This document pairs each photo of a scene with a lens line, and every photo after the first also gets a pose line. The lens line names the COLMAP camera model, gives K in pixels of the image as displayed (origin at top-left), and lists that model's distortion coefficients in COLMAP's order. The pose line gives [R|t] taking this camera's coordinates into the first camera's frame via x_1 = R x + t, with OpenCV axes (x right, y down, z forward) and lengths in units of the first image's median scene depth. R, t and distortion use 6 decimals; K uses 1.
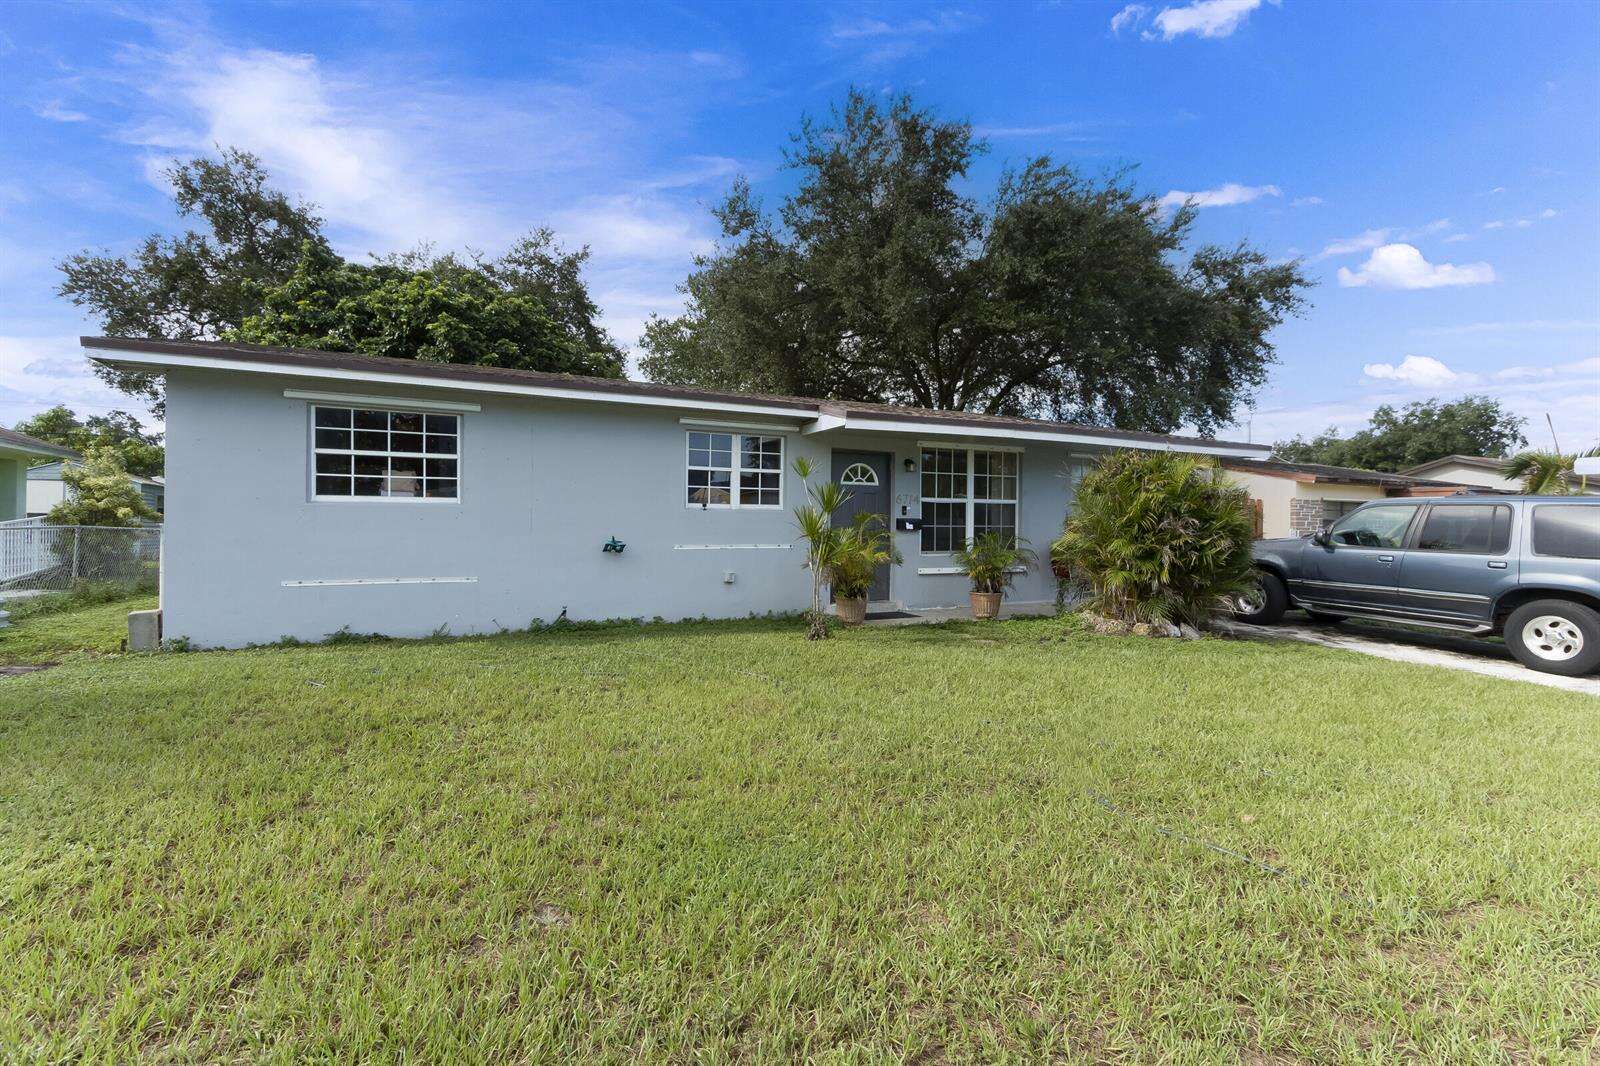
lens RADIAL K [[731.5, 0, 813.5], [0, 731.5, 537.8], [0, 0, 1]] dist [0.003212, 0.000324]
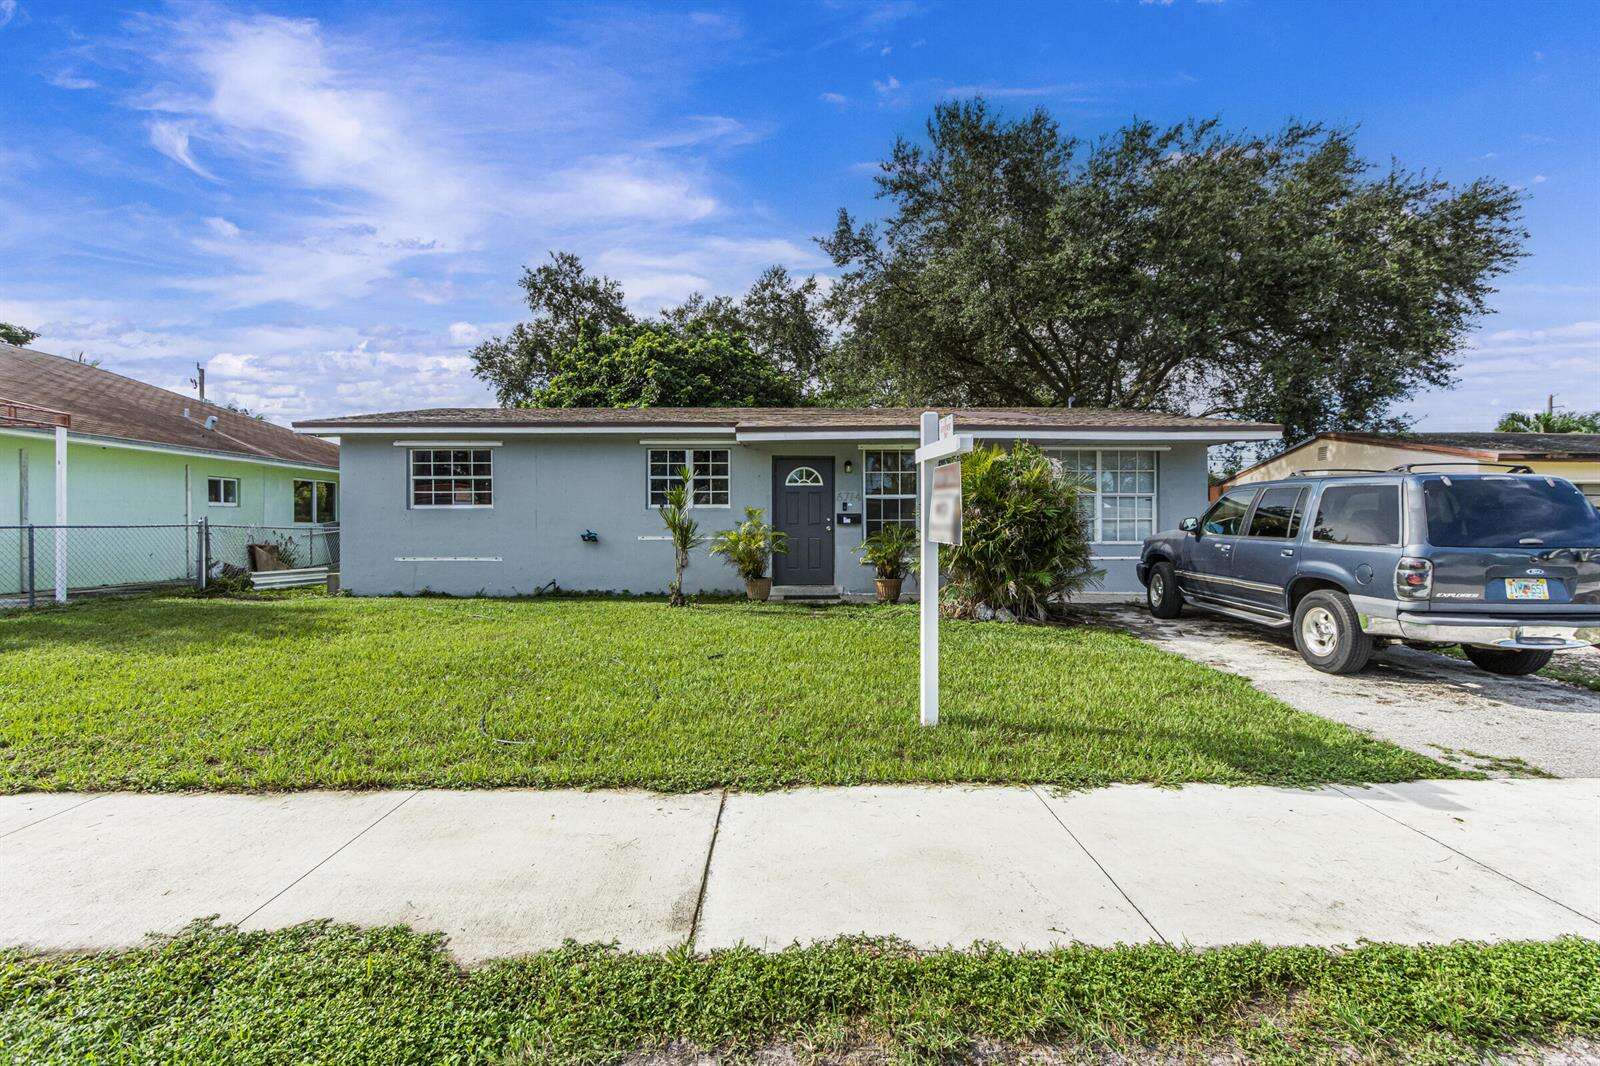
lens RADIAL K [[731.5, 0, 797.8], [0, 731.5, 525.1], [0, 0, 1]] dist [0.003212, 0.000324]
pose [[0.889985, -0.009068, -0.455899, 0.574150], [0.000688, 0.999828, -0.018544, 0.012290], [0.455988, 0.016190, 0.889838, -0.040536]]
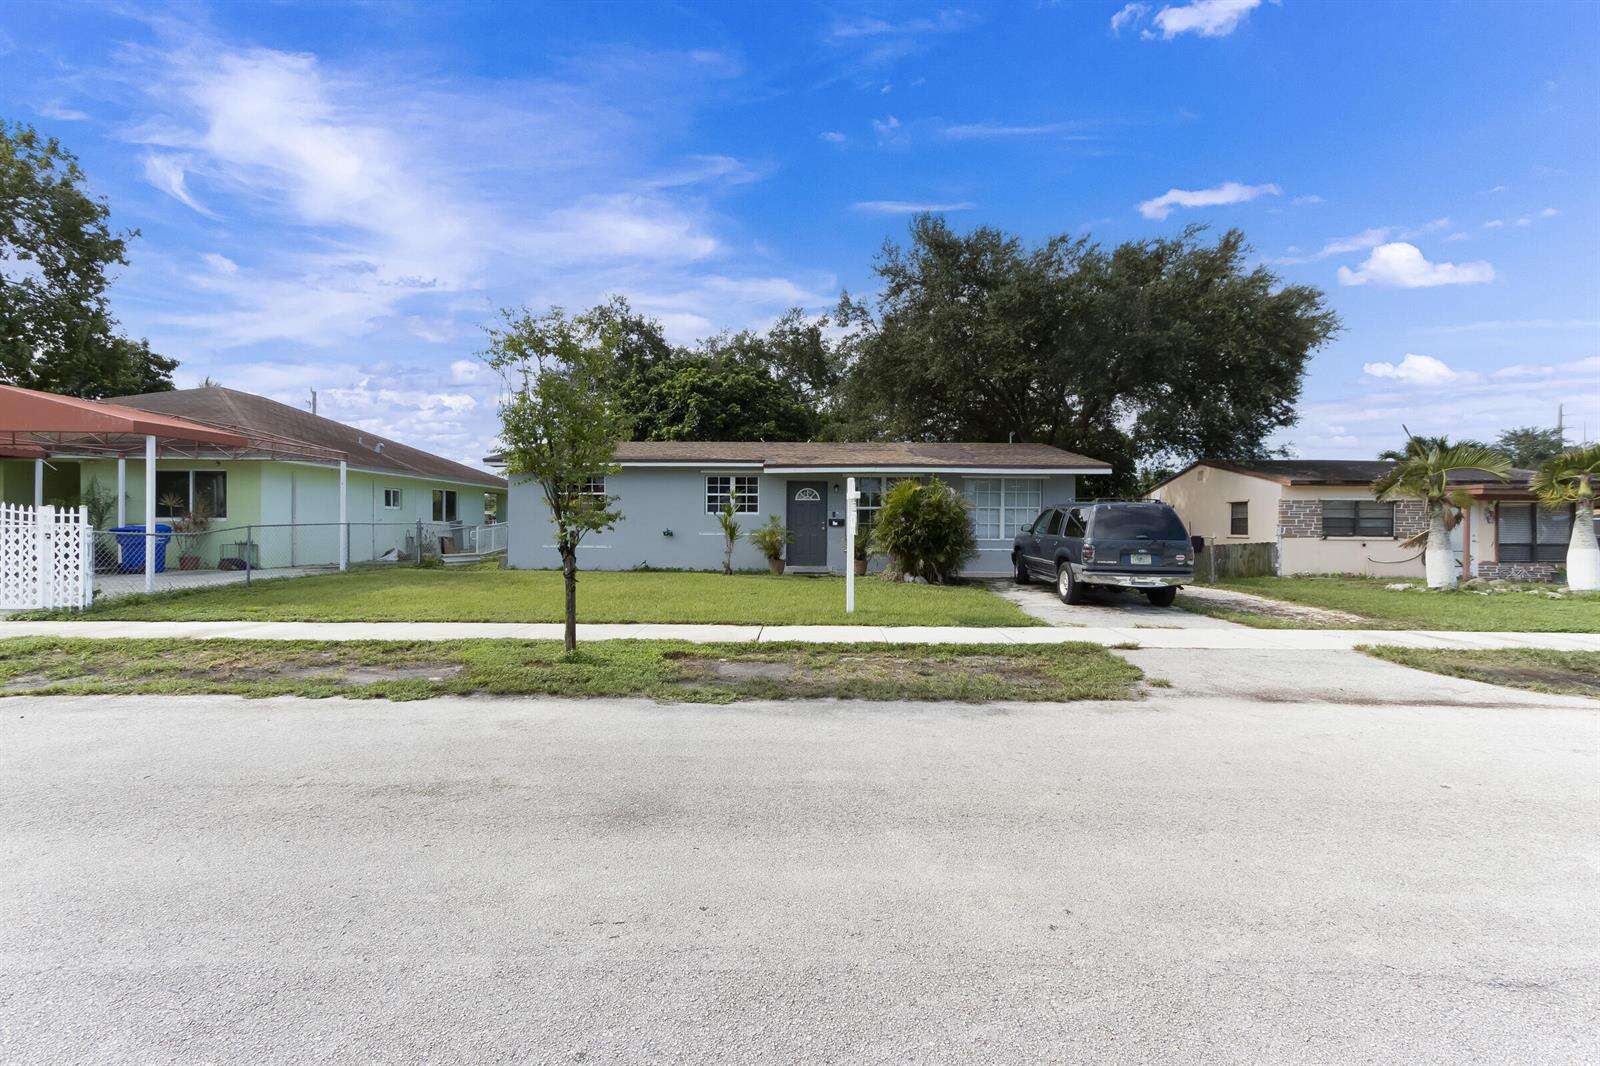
lens RADIAL K [[731.5, 0, 797.2], [0, 731.5, 530.4], [0, 0, 1]] dist [0.003212, 0.000324]
pose [[0.876842, 0.001070, -0.480777, 0.879481], [-0.007913, 0.999894, -0.012208, 0.022420], [0.480713, 0.014509, 0.876758, -0.560326]]
